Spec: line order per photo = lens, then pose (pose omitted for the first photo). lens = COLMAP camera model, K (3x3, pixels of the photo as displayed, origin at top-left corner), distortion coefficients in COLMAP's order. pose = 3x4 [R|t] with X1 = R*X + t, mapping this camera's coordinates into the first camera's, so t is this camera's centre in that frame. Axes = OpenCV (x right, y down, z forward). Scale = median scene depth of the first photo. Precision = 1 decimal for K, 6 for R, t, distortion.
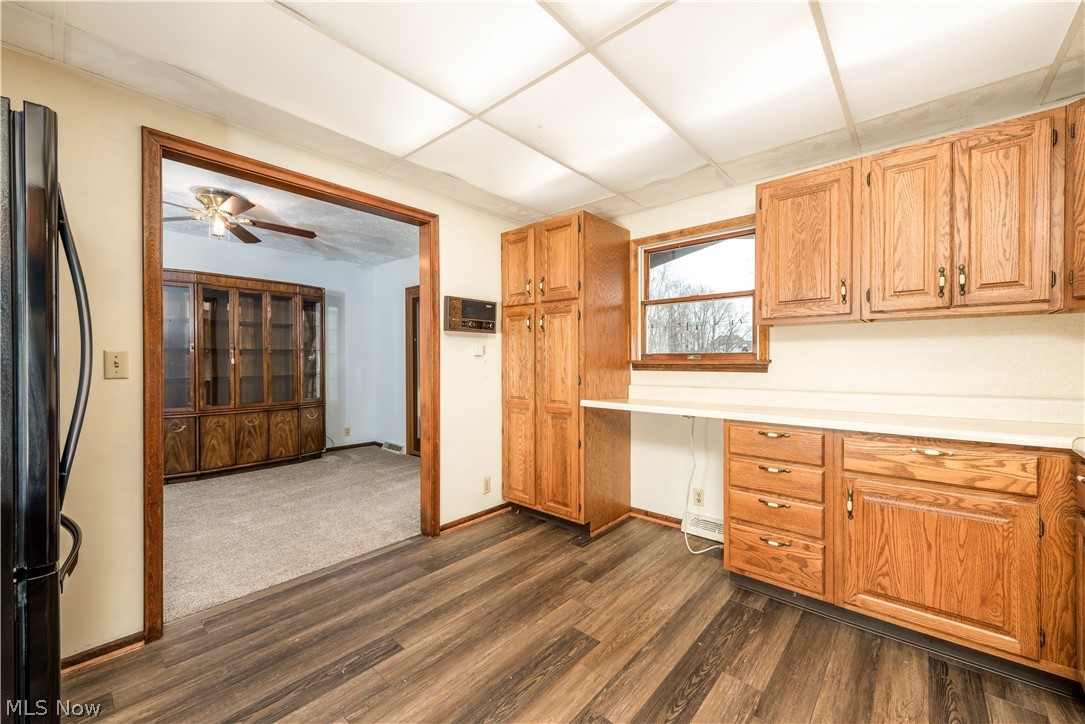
lens RADIAL K [[430.4, 0, 542.5], [0, 430.4, 362.0], [0, 0, 1]] dist [-0.000139, -0.000048]
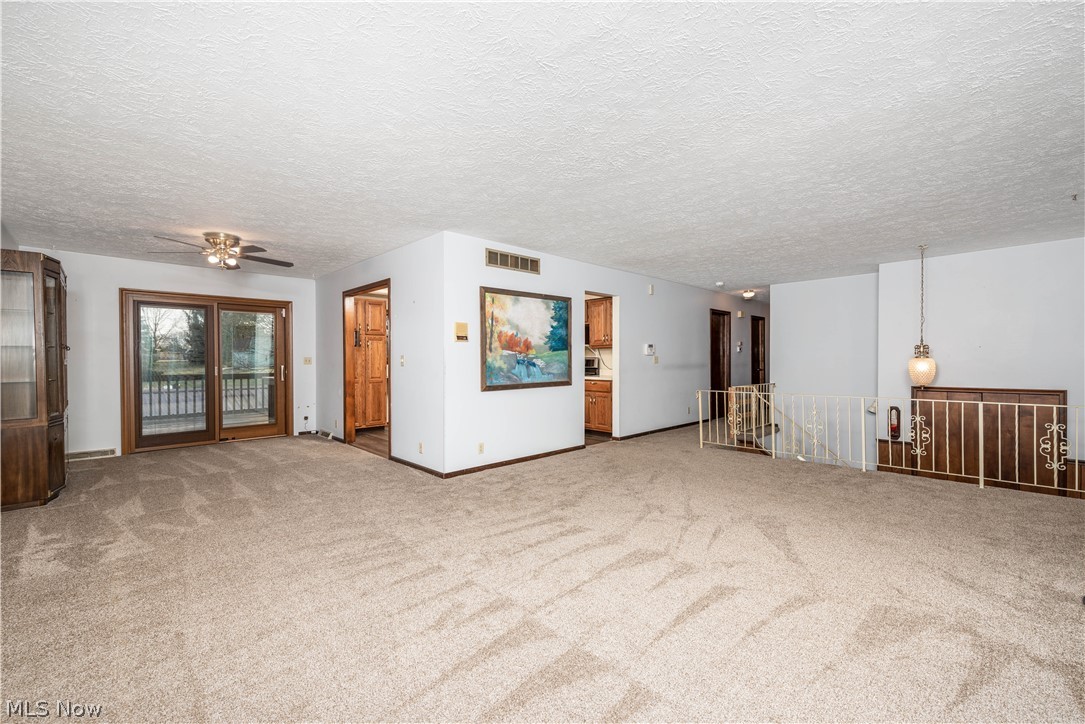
lens RADIAL K [[439.1, 0, 522.3], [0, 439.1, 361.8], [0, 0, 1]] dist [0.001117, 0.000072]
pose [[0.144000, -0.002481, 0.989575, -1.471143], [0.011590, 0.999932, 0.000821, 0.010860], [-0.989510, 0.011351, 0.144019, -0.074830]]
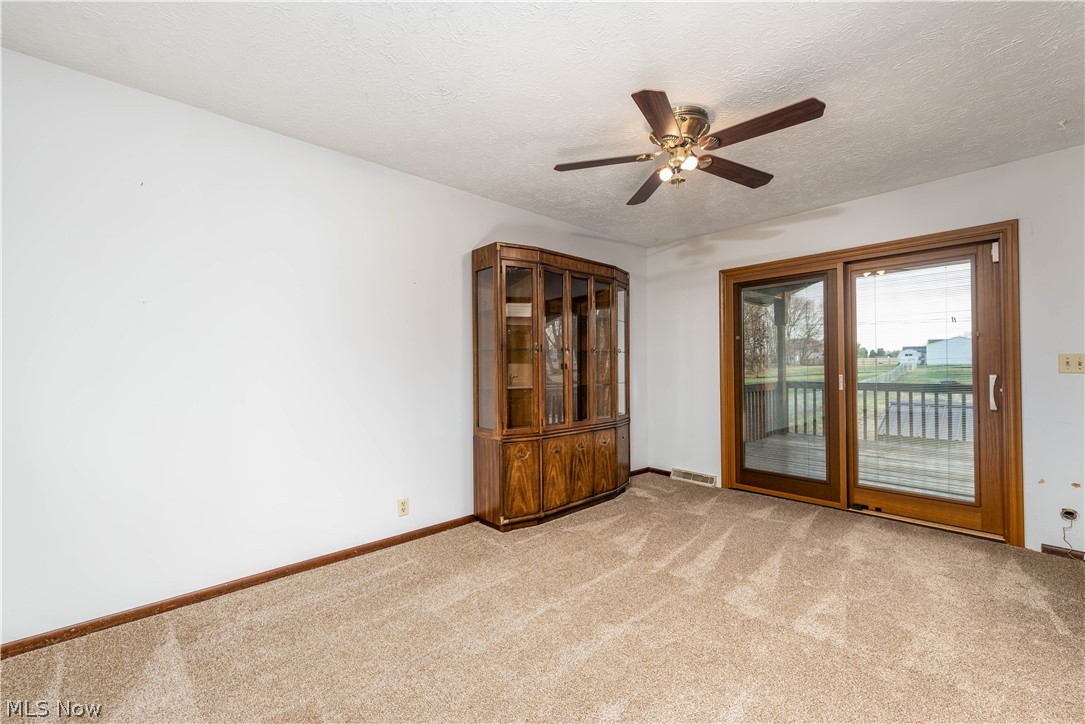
lens RADIAL K [[439.1, 0, 522.3], [0, 439.1, 361.8], [0, 0, 1]] dist [0.001117, 0.000072]
pose [[0.991520, -0.007684, -0.129728, -0.701415], [0.005367, 0.999820, -0.018199, 0.004067], [0.129845, 0.017349, 0.991383, 0.219820]]
